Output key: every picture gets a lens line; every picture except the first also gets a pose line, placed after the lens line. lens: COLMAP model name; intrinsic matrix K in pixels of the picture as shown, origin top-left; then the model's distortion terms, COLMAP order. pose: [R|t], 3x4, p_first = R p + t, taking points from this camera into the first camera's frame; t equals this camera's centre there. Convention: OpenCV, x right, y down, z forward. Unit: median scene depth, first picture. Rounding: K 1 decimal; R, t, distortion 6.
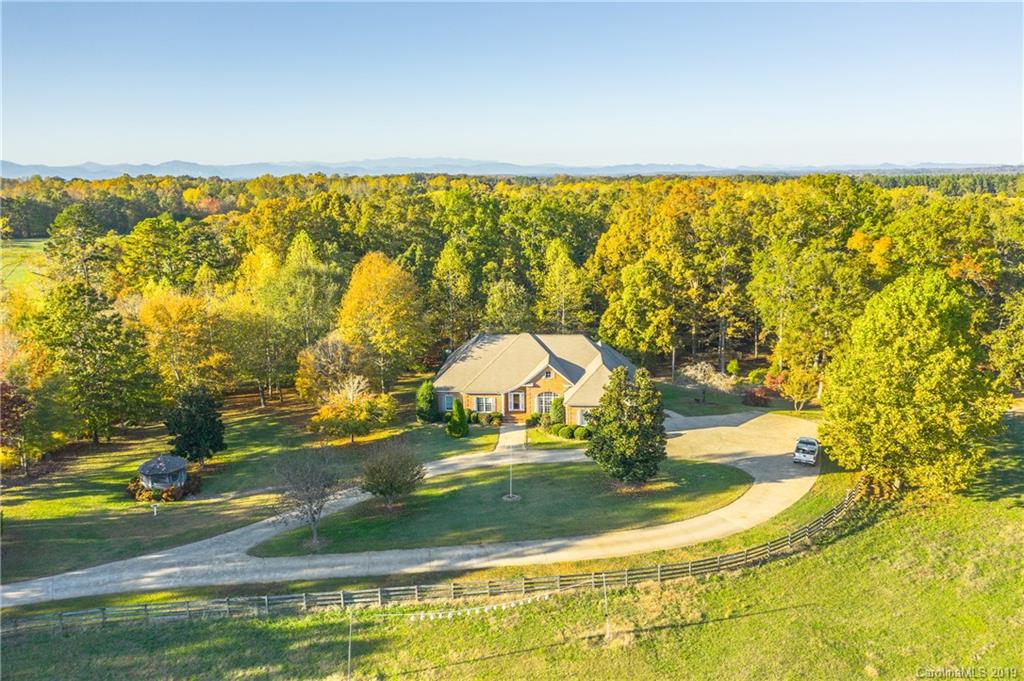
lens RADIAL K [[807.6, 0, 517.2], [0, 807.6, 335.1], [0, 0, 1]] dist [-0.012569, 0.005291]
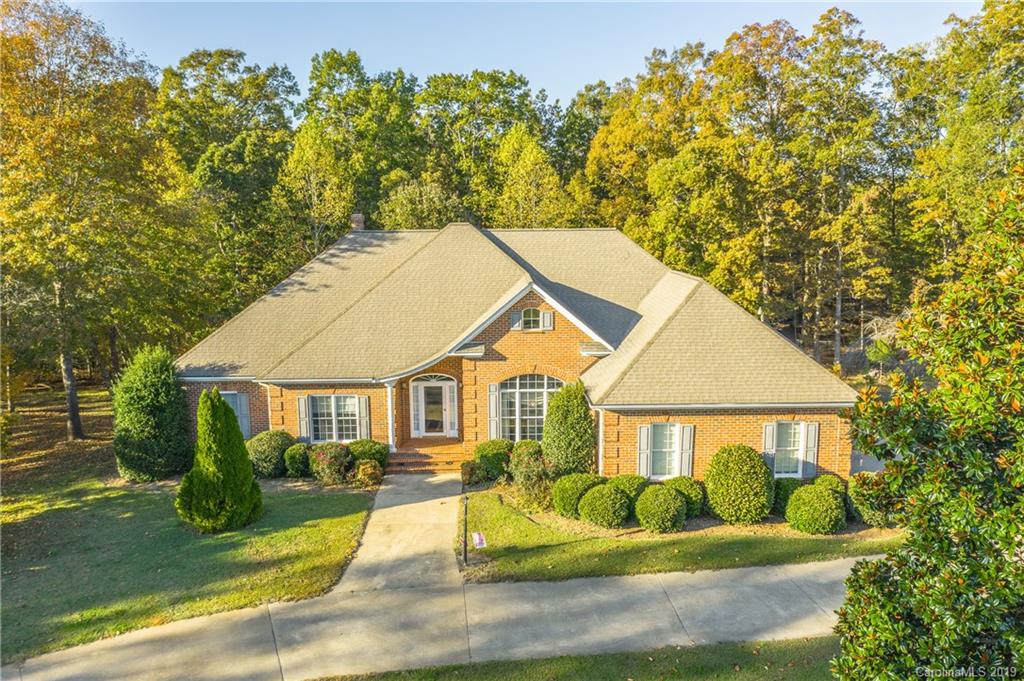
lens RADIAL K [[807.6, 0, 517.2], [0, 807.6, 331.0], [0, 0, 1]] dist [-0.012569, 0.005291]
pose [[0.997120, -0.006684, 0.075543, 0.008774], [0.011563, 0.997861, -0.064339, 0.073593], [-0.074951, 0.065028, 0.995065, 0.678040]]
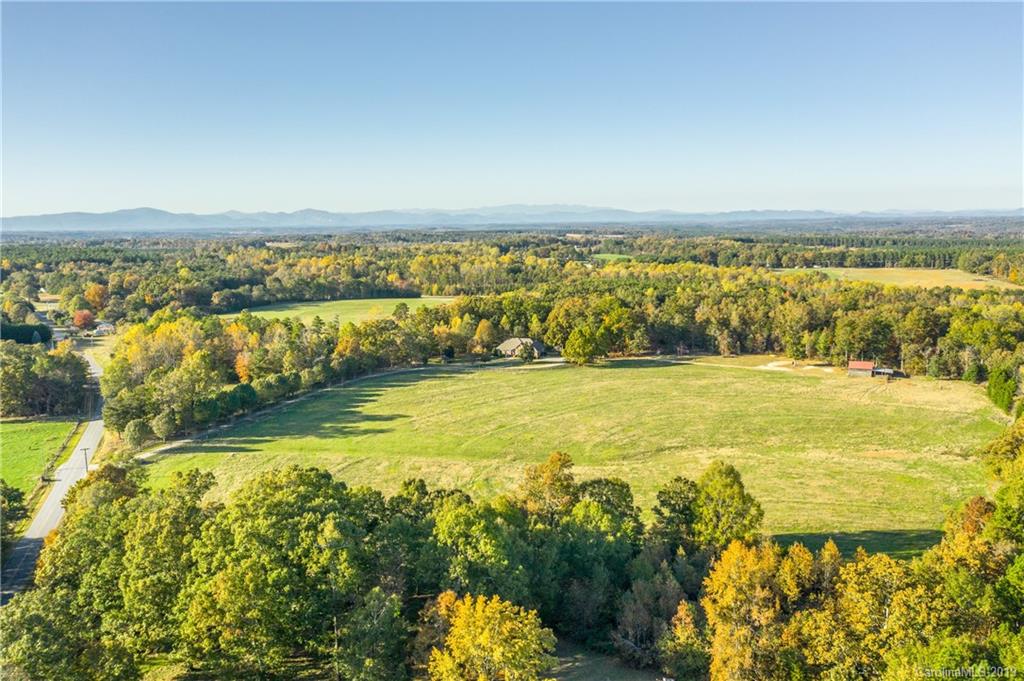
lens RADIAL K [[807.6, 0, 510.0], [0, 807.6, 342.6], [0, 0, 1]] dist [-0.012569, 0.005291]
pose [[0.988885, 0.018941, -0.147470, 0.661315], [-0.025644, 0.998716, -0.043685, 0.231941], [0.146453, 0.046981, 0.988101, -3.577945]]
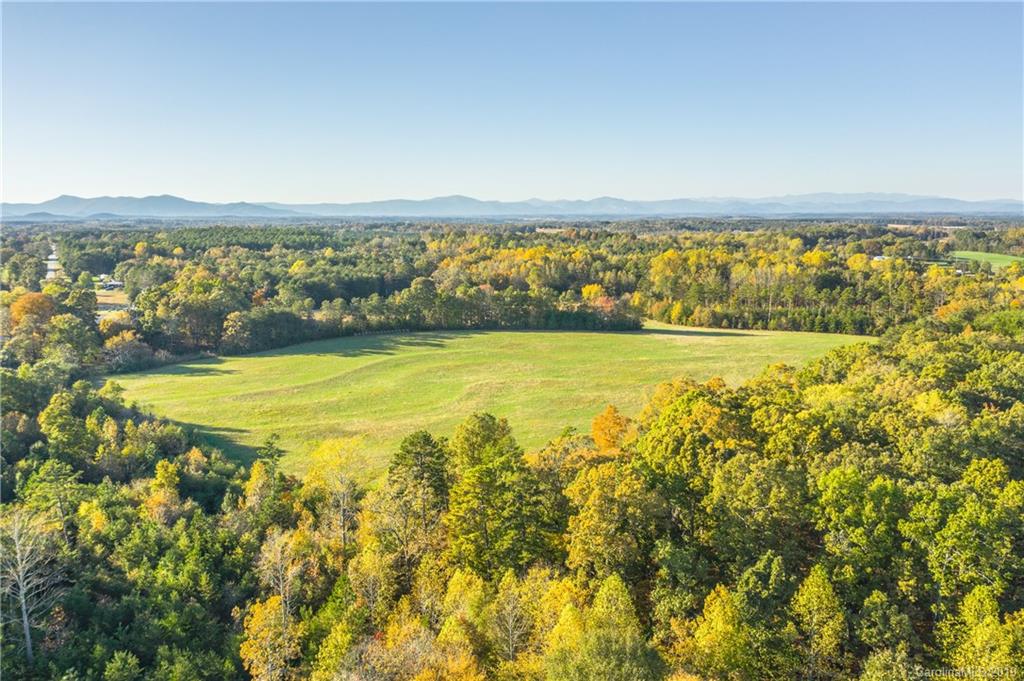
lens RADIAL K [[807.6, 0, 518.1], [0, 807.6, 343.0], [0, 0, 1]] dist [-0.012569, 0.005291]
pose [[0.878077, 0.081138, -0.471590, 0.010116], [-0.096438, 0.995304, -0.008318, -0.400120], [0.468701, 0.052783, 0.881779, 0.276416]]
